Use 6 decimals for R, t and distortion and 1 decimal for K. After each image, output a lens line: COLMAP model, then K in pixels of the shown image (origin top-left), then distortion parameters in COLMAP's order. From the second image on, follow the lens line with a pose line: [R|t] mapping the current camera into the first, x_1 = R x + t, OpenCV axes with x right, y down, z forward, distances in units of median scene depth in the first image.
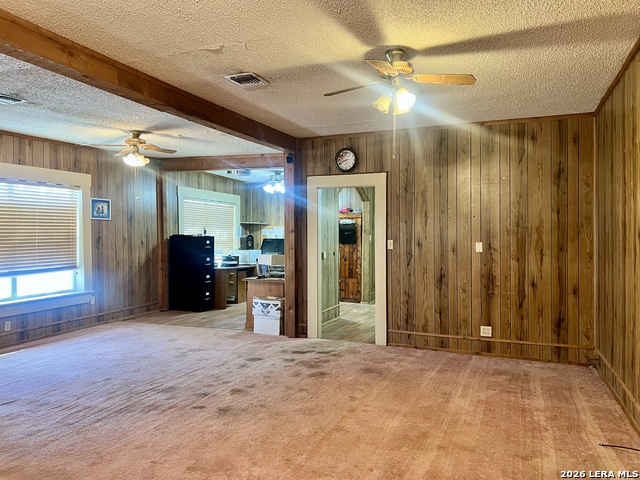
lens RADIAL K [[488.0, 0, 328.0], [0, 488.0, 245.8], [0, 0, 1]] dist [0.032474, -0.017224]
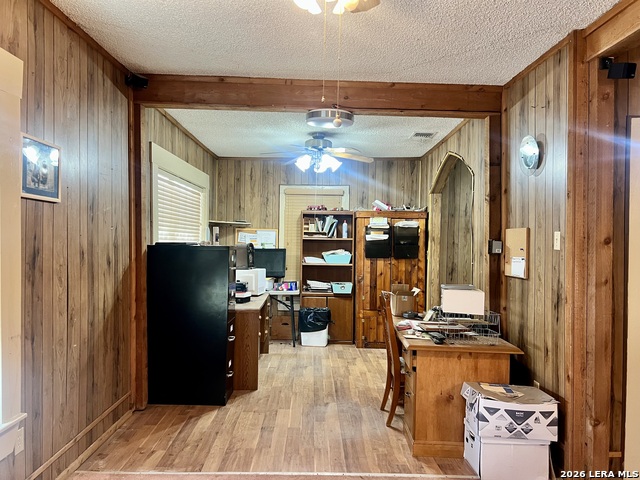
lens RADIAL K [[488.0, 0, 328.0], [0, 488.0, 245.8], [0, 0, 1]] dist [0.032474, -0.017224]
pose [[0.931651, 0.007691, 0.363274, -0.356381], [-0.003673, 0.999924, -0.011749, -0.015696], [-0.363337, 0.009612, 0.931608, 0.537895]]
